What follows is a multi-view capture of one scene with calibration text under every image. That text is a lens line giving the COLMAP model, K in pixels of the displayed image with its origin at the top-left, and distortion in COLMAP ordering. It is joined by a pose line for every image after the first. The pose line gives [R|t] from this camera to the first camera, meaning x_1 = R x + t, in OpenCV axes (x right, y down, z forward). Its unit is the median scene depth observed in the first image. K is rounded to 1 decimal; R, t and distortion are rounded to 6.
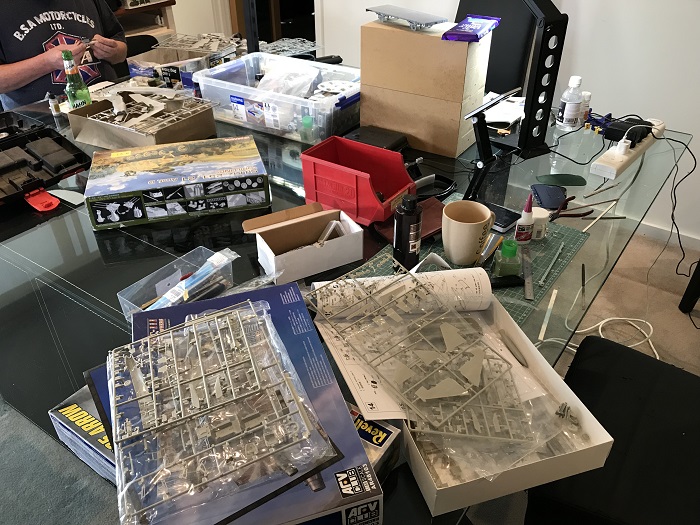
lens RADIAL K [[572.8, 0, 349.5], [0, 572.8, 262.3], [0, 0, 1]] dist [0.023613, -0.018729]
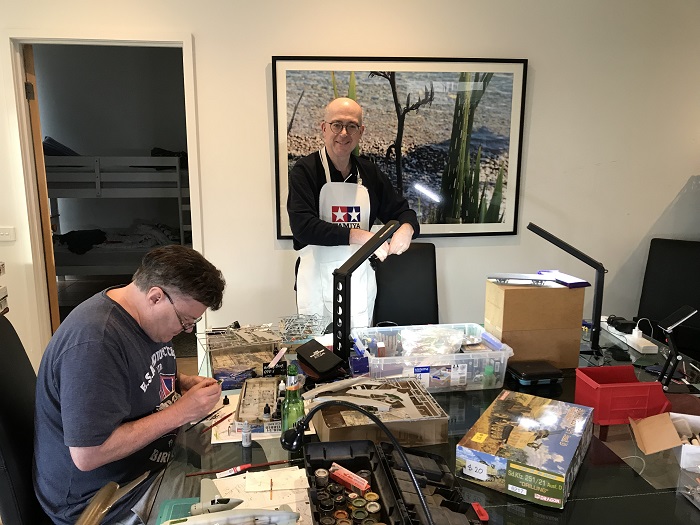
lens RADIAL K [[572.8, 0, 342.8], [0, 572.8, 256.6], [0, 0, 1]] dist [0.023613, -0.018729]
pose [[0.732512, -0.112750, 0.671352, -1.259092], [0.380181, 0.885822, -0.266047, -0.303777], [-0.564701, 0.450118, 0.691741, 0.311021]]
